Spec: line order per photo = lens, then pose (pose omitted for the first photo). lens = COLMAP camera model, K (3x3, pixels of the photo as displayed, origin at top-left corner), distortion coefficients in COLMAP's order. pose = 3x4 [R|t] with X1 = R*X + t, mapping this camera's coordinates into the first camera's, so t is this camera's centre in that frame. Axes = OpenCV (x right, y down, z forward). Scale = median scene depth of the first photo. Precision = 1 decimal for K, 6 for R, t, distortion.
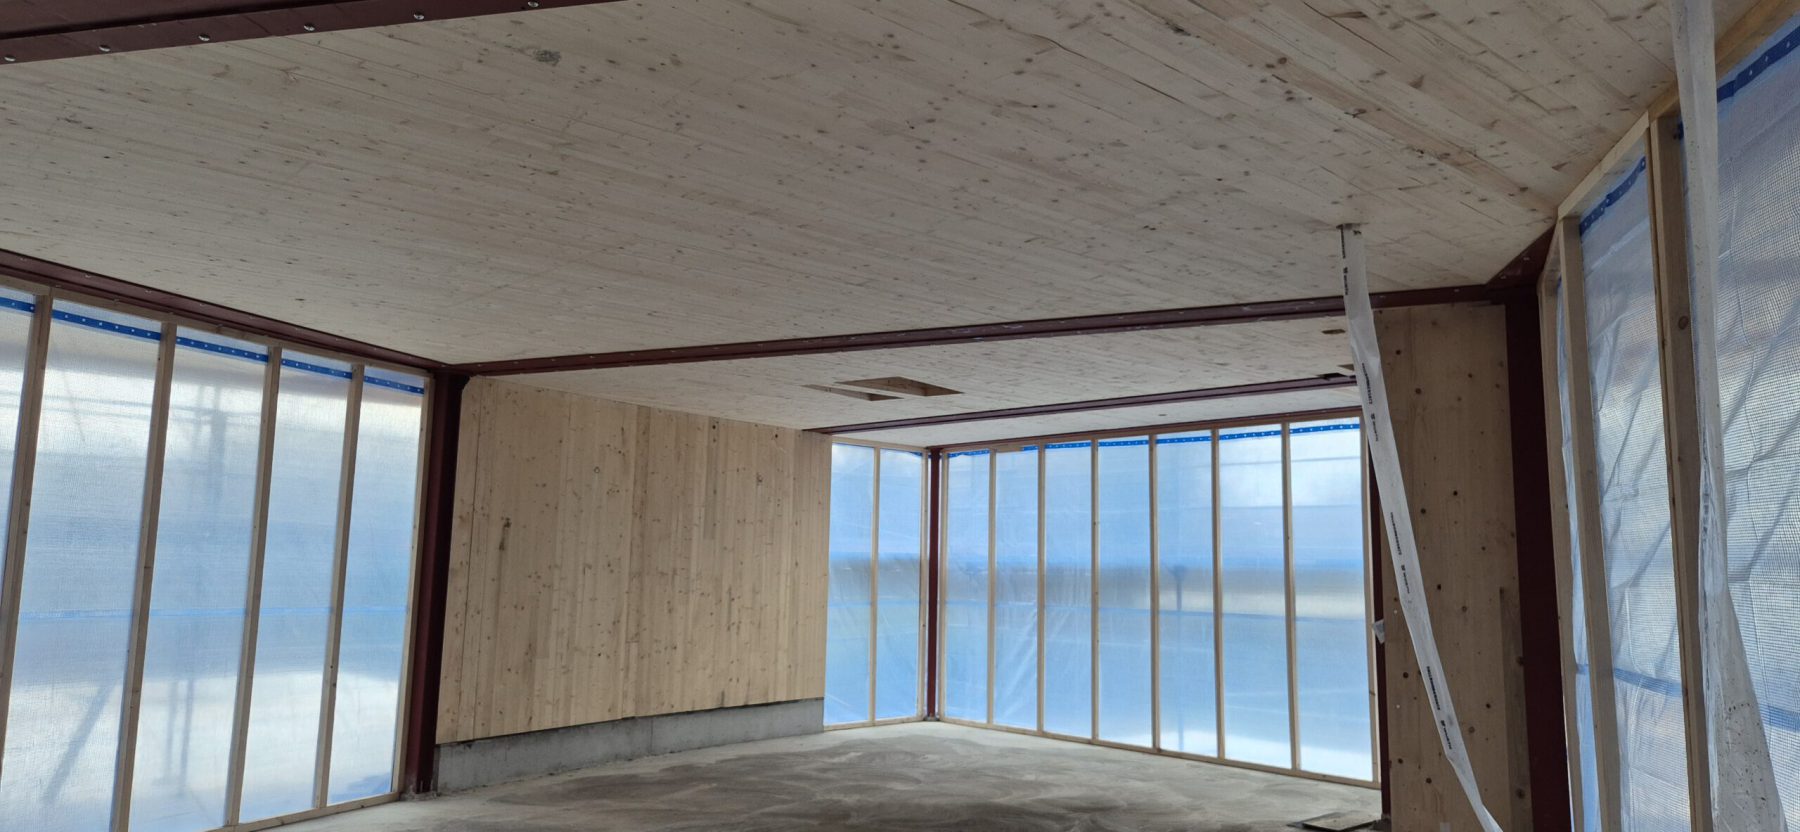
lens RADIAL K [[1222.1, 0, 885.0], [0, 1222.1, 395.9], [0, 0, 1]] dist [0.068262, -0.050818]
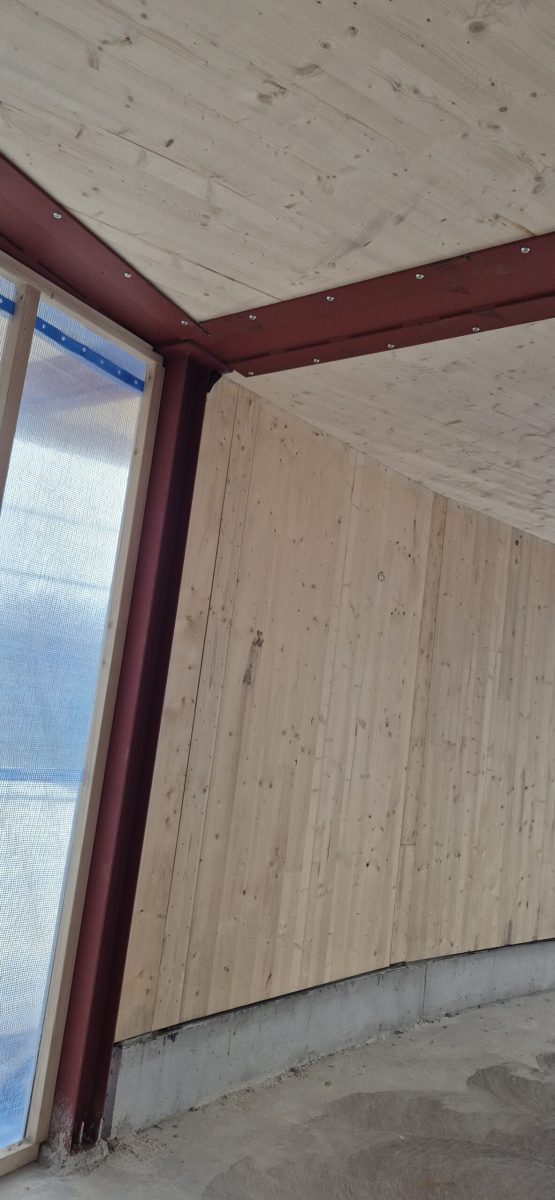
lens RADIAL K [[814.7, 0, 236.4], [0, 814.7, 565.6], [0, 0, 1]] dist [0.068262, -0.050818]
pose [[0.967500, 0.068575, -0.243394, -0.197357], [-0.076907, 0.996728, -0.024885, 0.069139], [0.240891, 0.042795, 0.969608, 0.541798]]
